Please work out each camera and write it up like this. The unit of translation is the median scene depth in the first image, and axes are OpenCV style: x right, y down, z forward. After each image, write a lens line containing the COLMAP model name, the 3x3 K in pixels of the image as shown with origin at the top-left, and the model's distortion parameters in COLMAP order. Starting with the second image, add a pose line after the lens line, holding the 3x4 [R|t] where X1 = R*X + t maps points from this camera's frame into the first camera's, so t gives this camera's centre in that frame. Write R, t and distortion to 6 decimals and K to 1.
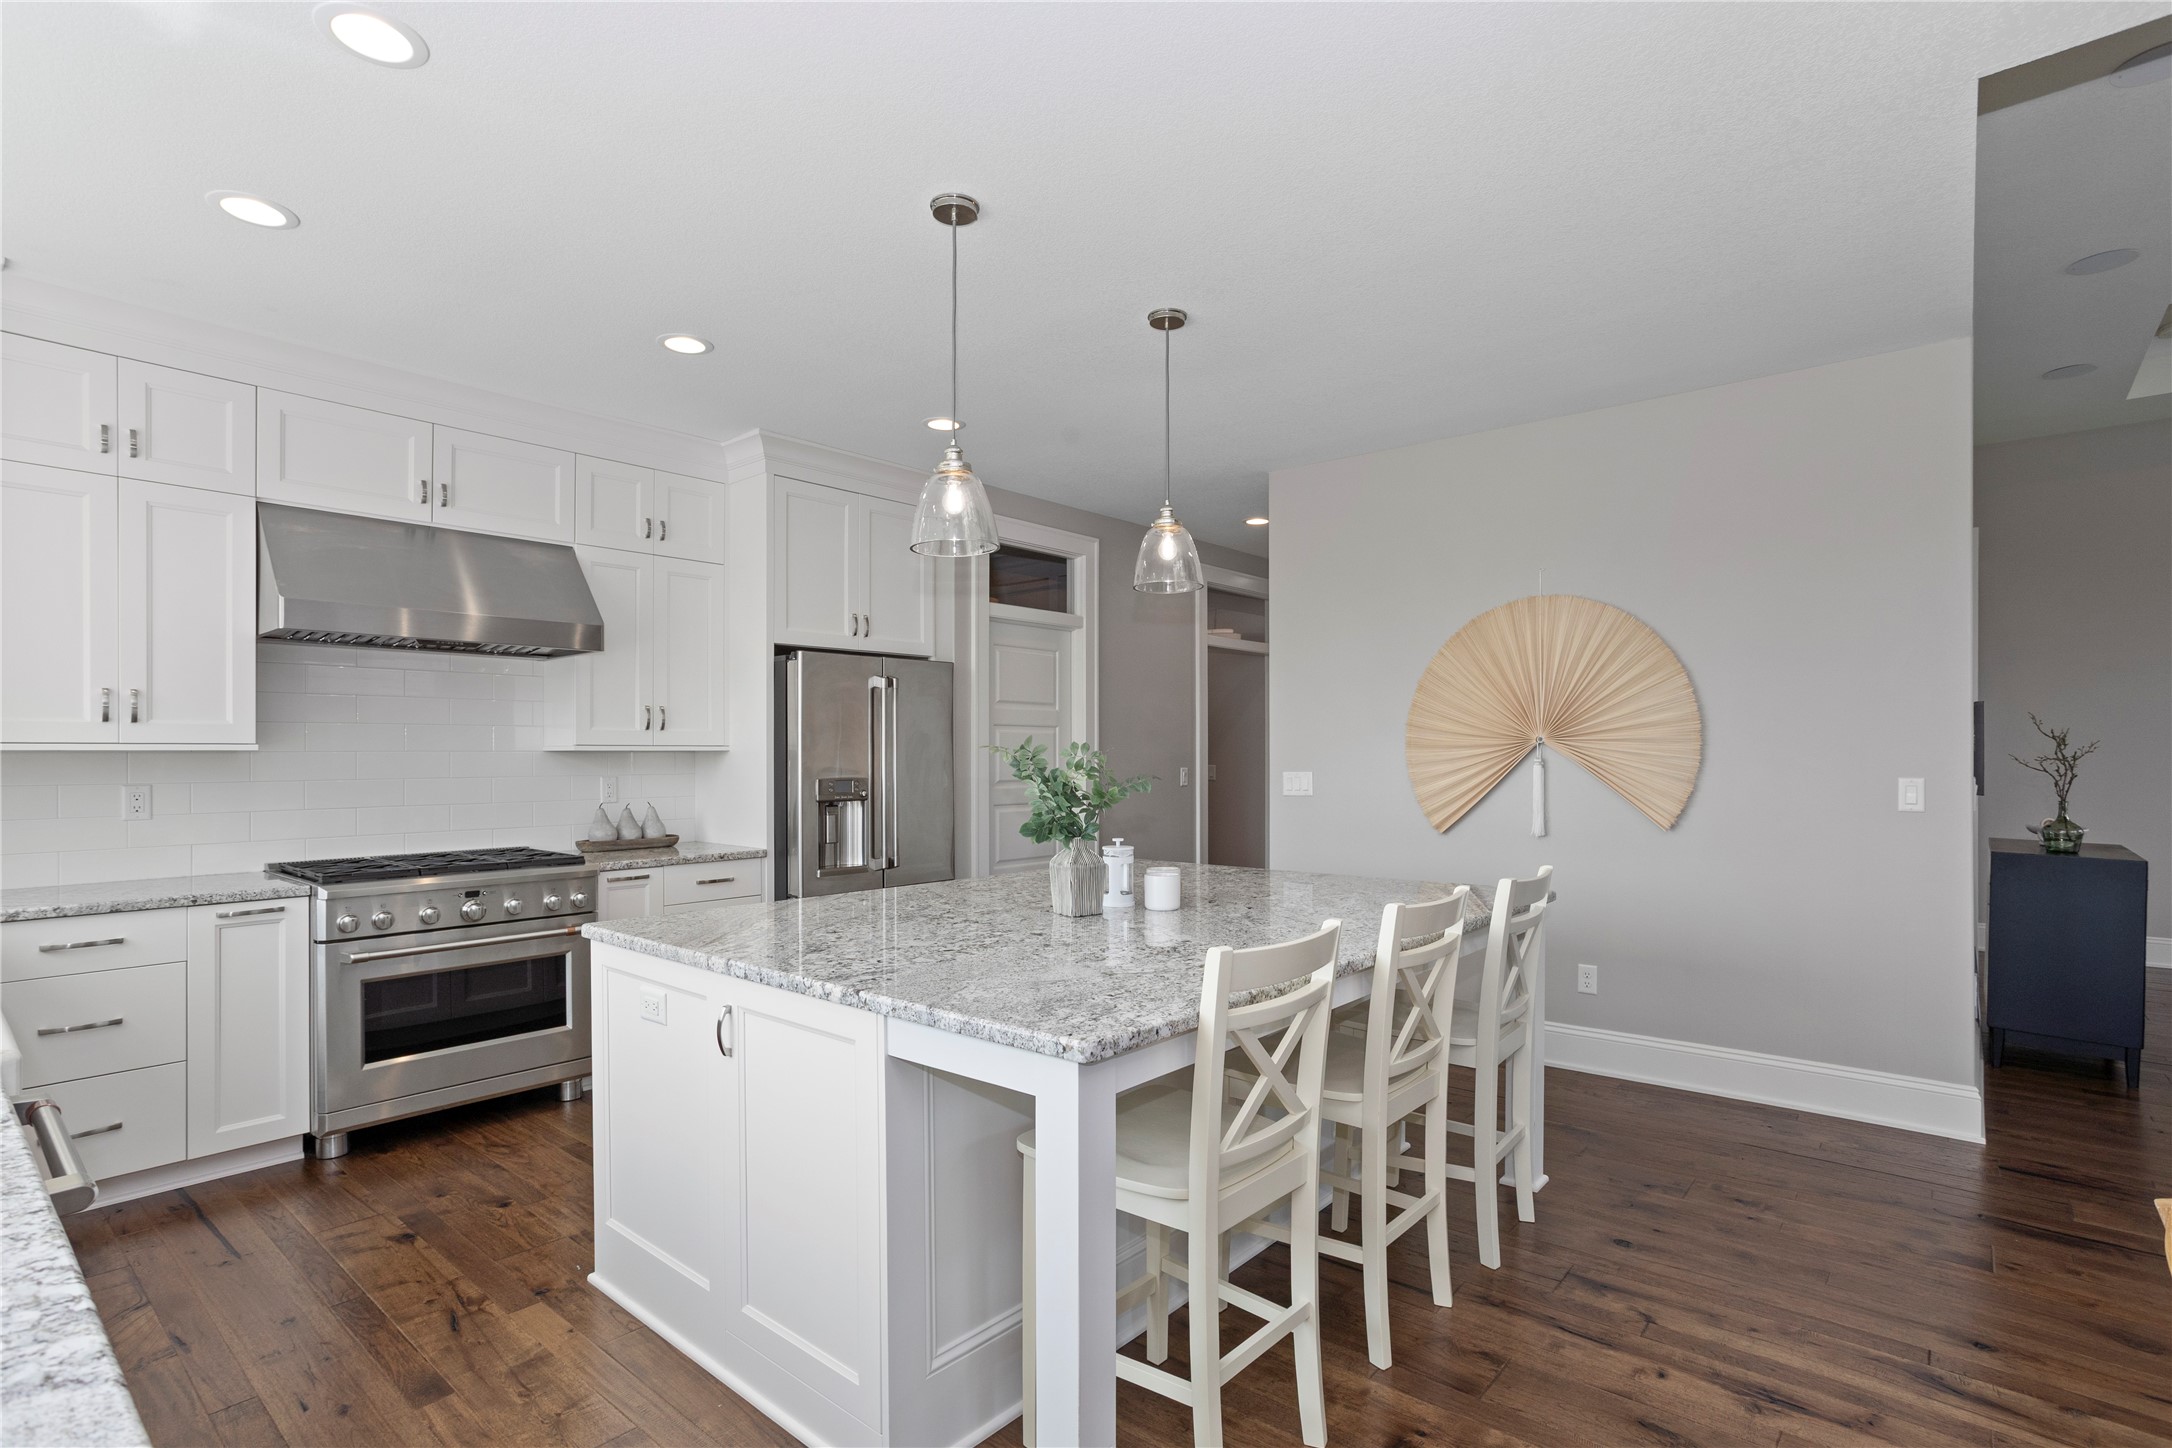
lens RADIAL K [[1048.3, 0, 1091.5], [0, 1048.3, 737.9], [0, 0, 1]] dist [-0.025541, 0.007152]
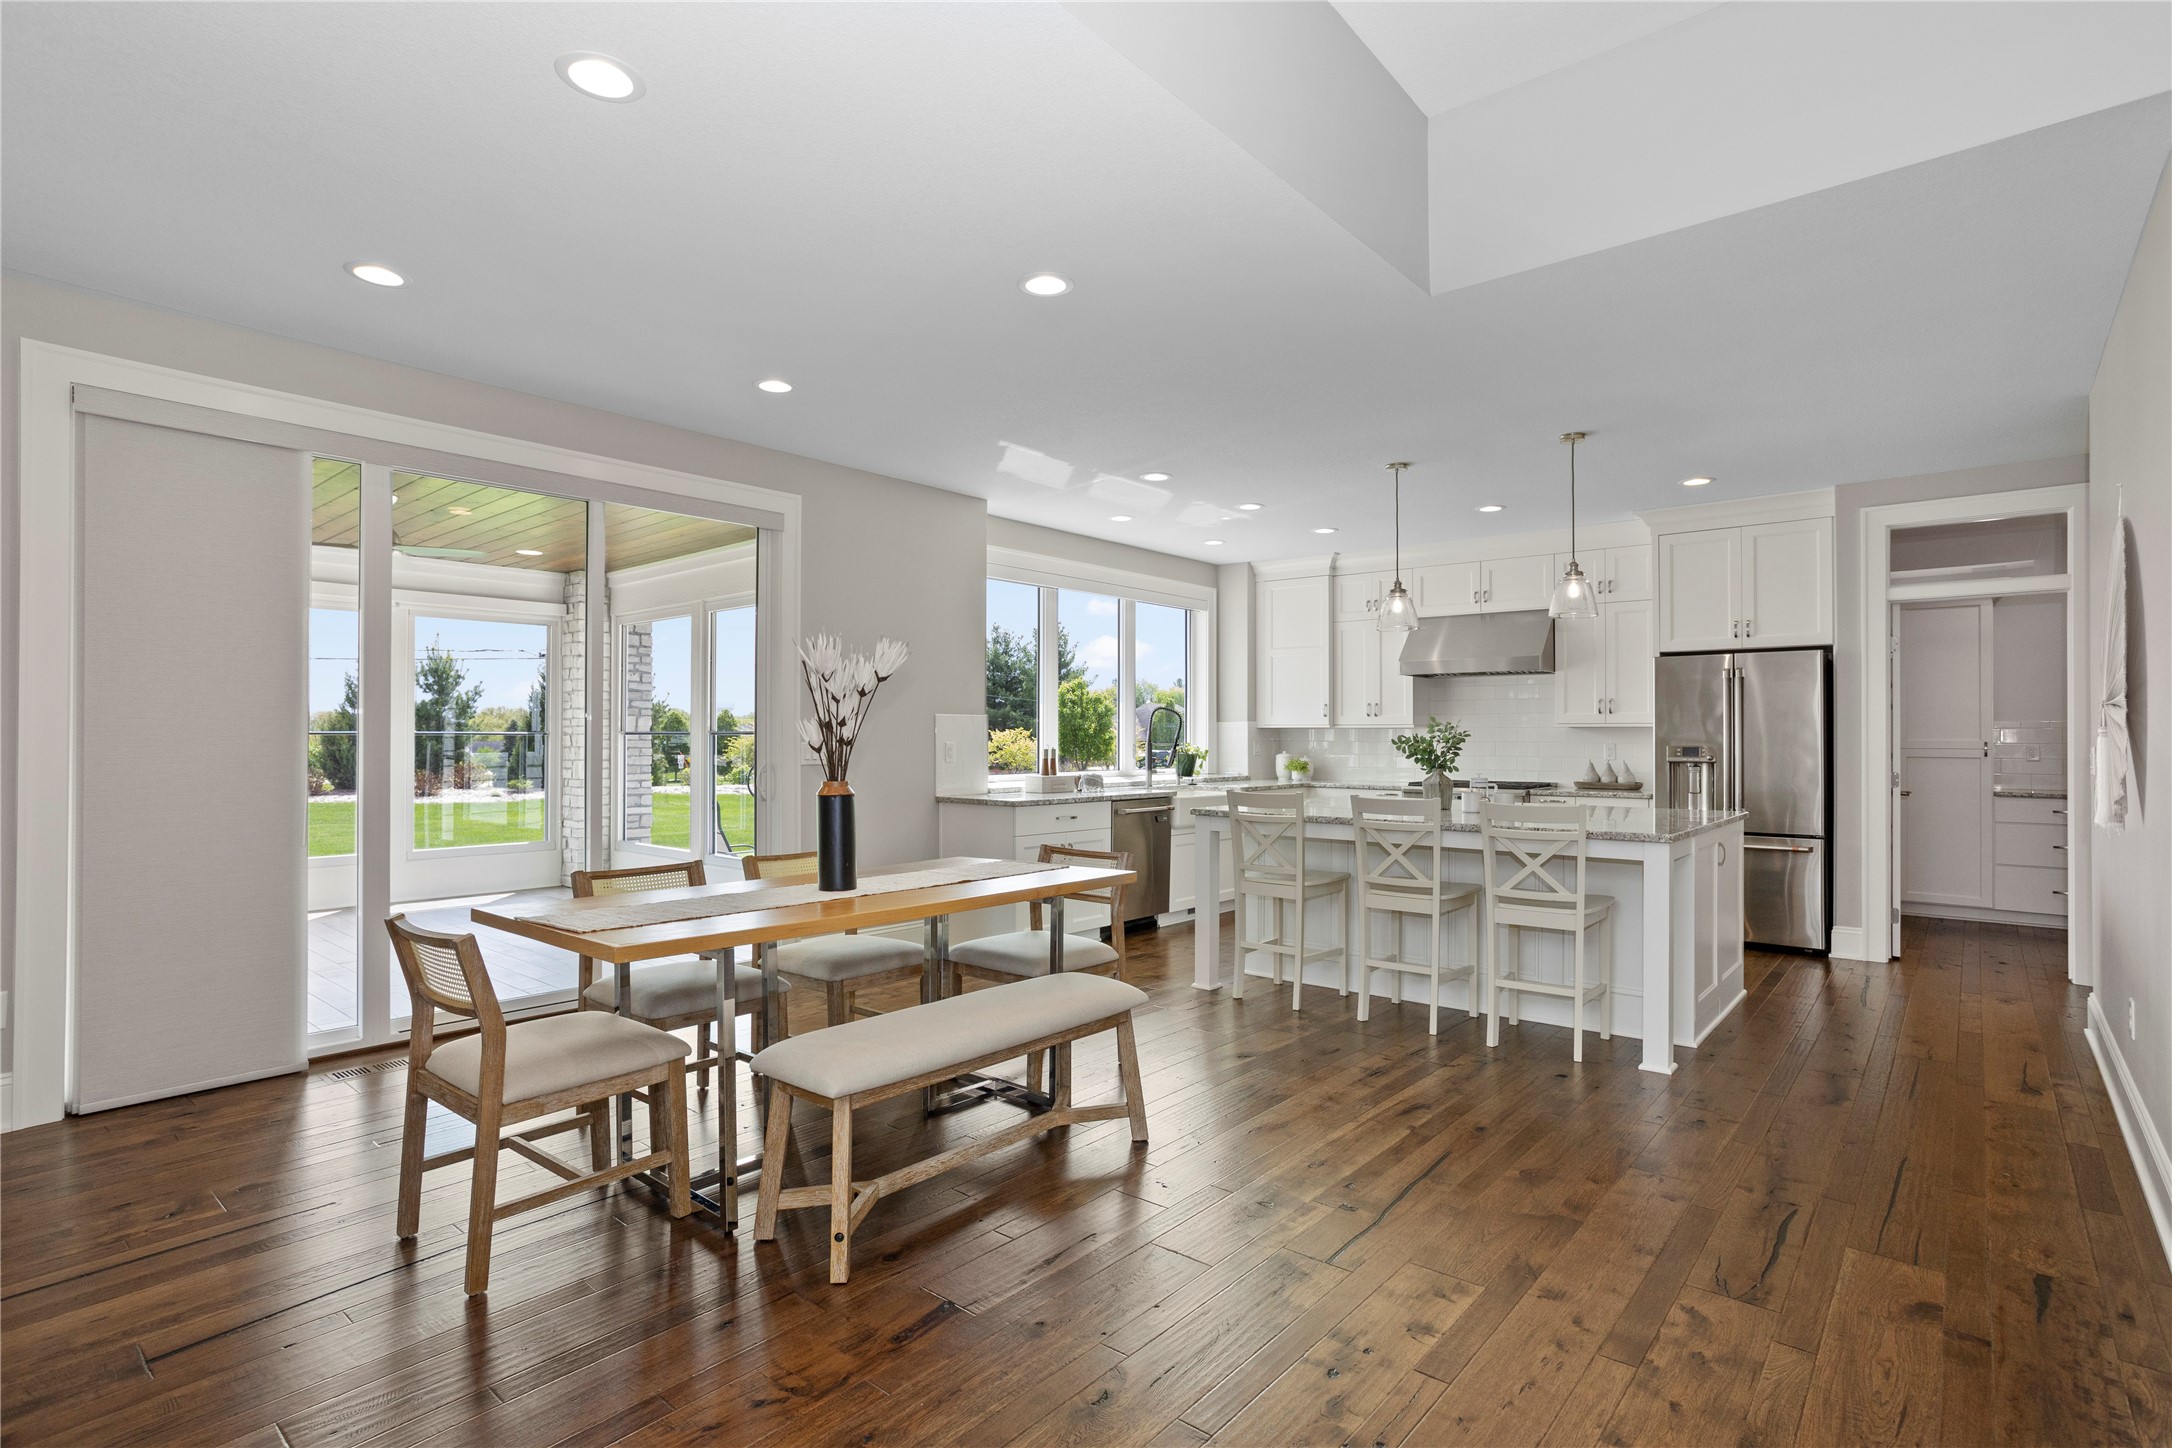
lens RADIAL K [[1048.3, 0, 1091.7], [0, 1048.3, 727.7], [0, 0, 1]] dist [-0.025541, 0.007152]
pose [[-0.001627, -0.005928, -0.999981, 1.195835], [0.010066, 0.999932, -0.005944, 0.015248], [0.999948, -0.010075, -0.001567, 0.235352]]
